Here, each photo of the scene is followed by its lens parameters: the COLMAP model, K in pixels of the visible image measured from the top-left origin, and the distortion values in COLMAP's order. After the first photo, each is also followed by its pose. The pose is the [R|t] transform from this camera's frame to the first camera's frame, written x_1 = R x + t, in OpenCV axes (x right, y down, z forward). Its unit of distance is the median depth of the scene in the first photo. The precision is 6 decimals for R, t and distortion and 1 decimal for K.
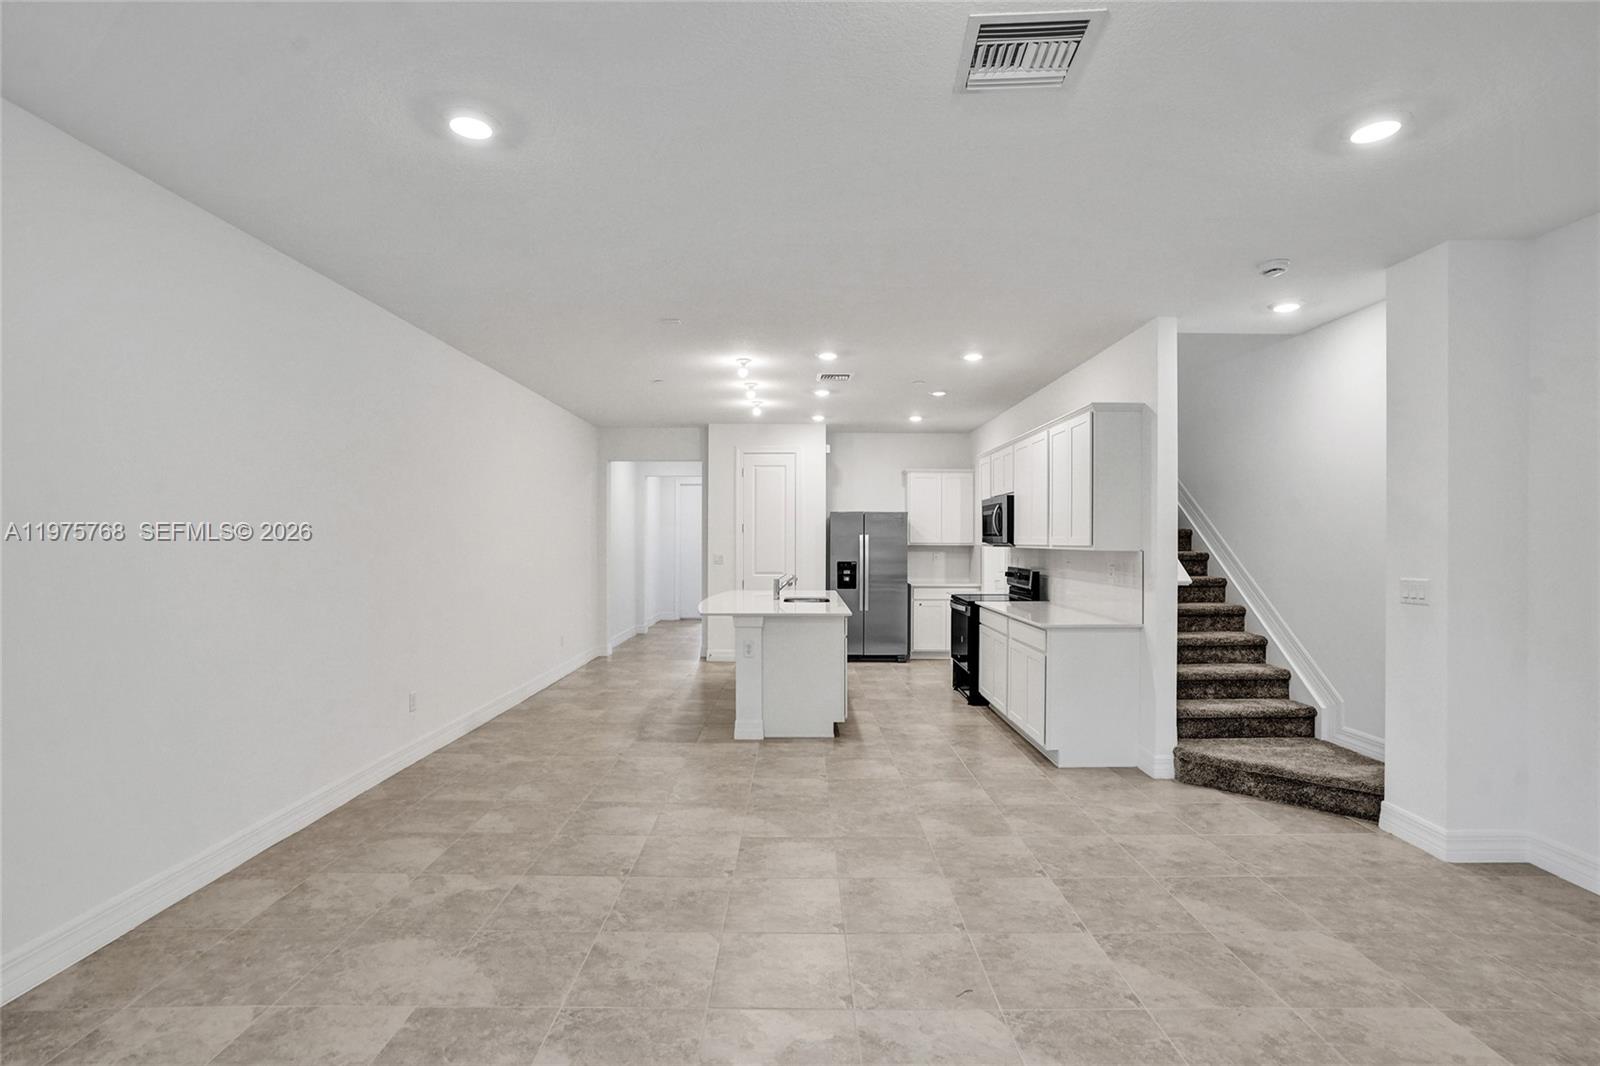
lens RADIAL K [[753.6, 0, 800.0], [0, 753.6, 533.0], [0, 0, 1]] dist [-0.027060, 0.000319]
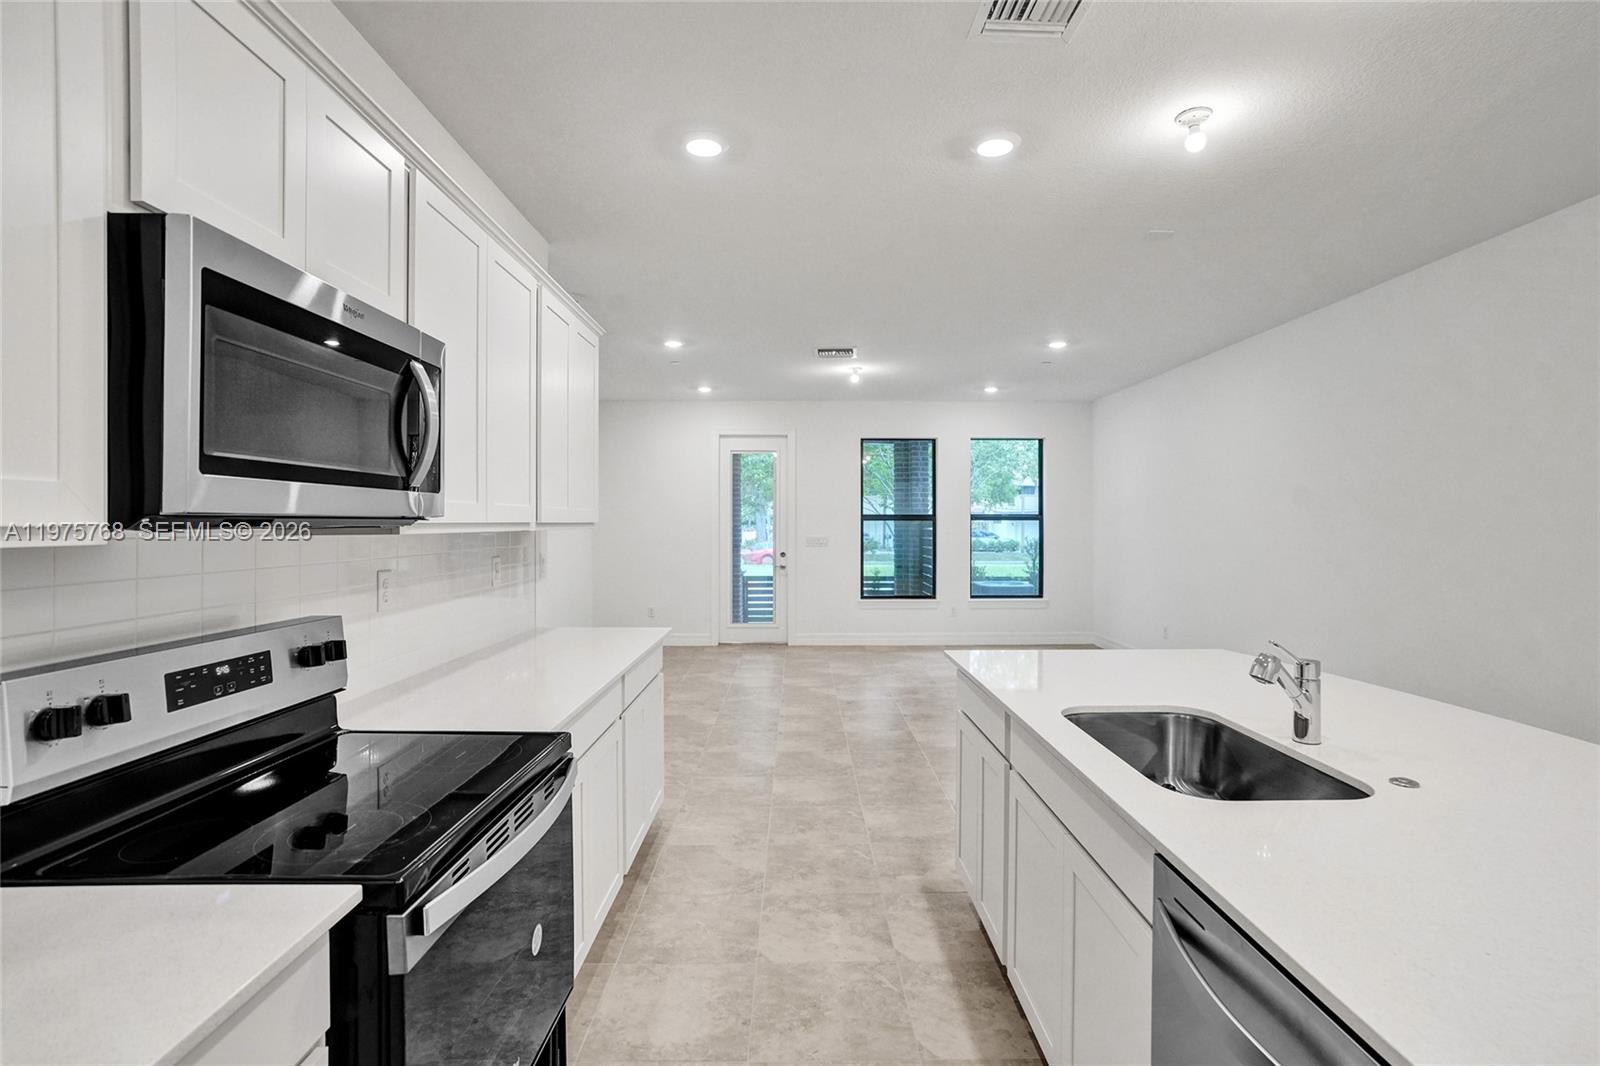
lens RADIAL K [[757.0, 0, 793.4], [0, 757.0, 516.6], [0, 0, 1]] dist [-0.017202, 0.000270]
pose [[-0.999969, -0.000982, 0.007803, 0.285293], [-0.001115, 0.999853, -0.017134, 0.035159], [-0.007785, -0.017143, -0.999823, 2.576415]]
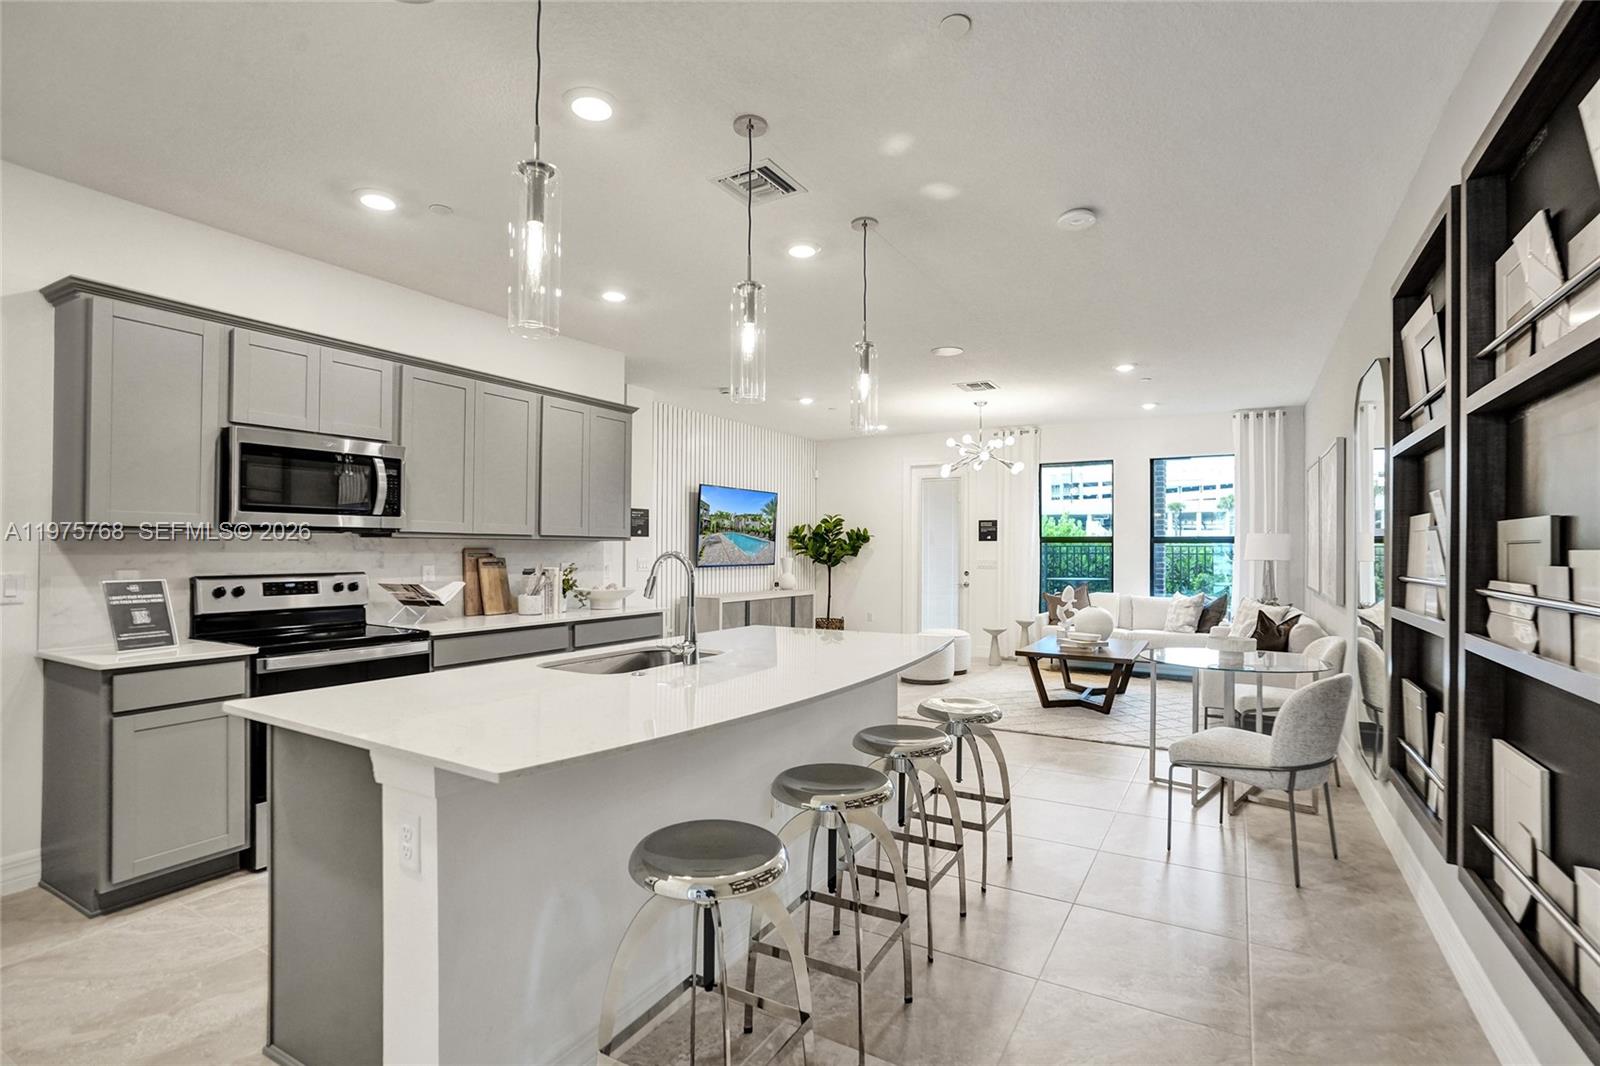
lens RADIAL K [[752.3, 0, 791.4], [0, 752.3, 543.7], [0, 0, 1]] dist [-0.021208, 0.000620]
pose [[-0.854048, -0.008819, 0.520119, -0.592507], [-0.017058, 0.999793, -0.011057, 0.053517], [-0.519914, -0.018315, -0.854022, 2.713851]]
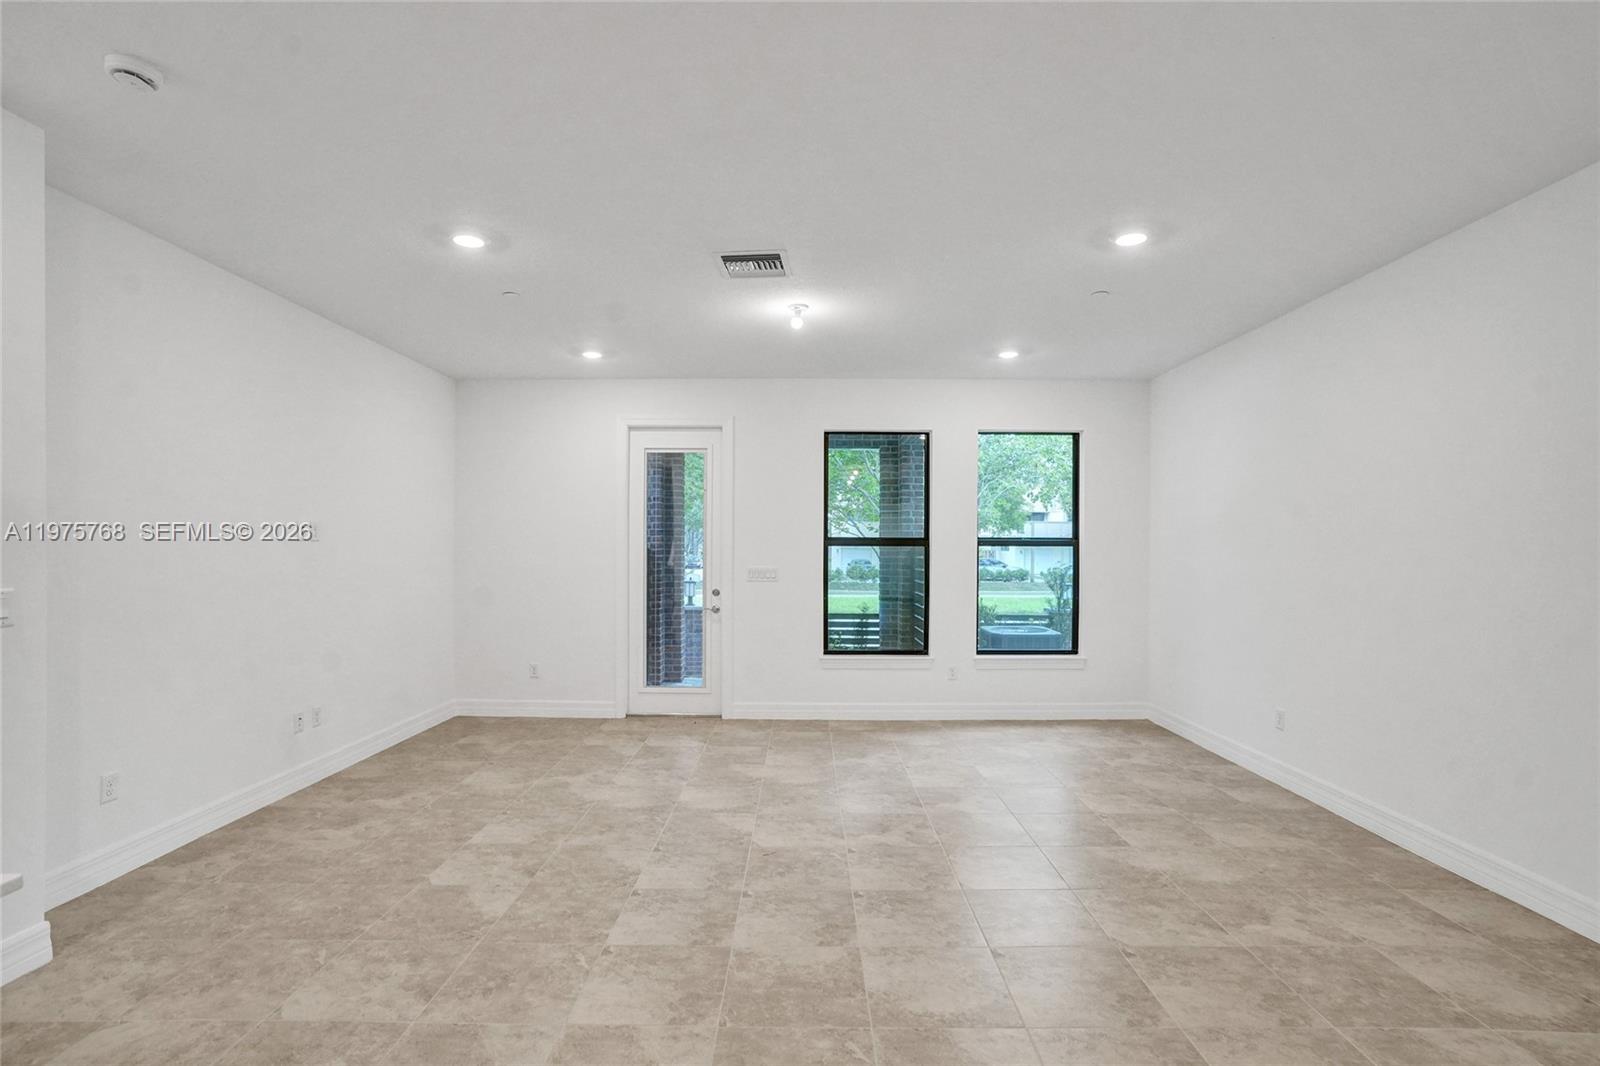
lens RADIAL K [[752.3, 0, 791.4], [0, 752.3, 543.7], [0, 0, 1]] dist [-0.021208, 0.000620]
pose [[-0.999781, -0.005245, 0.020241, 0.111917], [-0.005590, 0.999840, -0.017018, 0.031051], [-0.020149, -0.017128, -0.999650, 1.808525]]
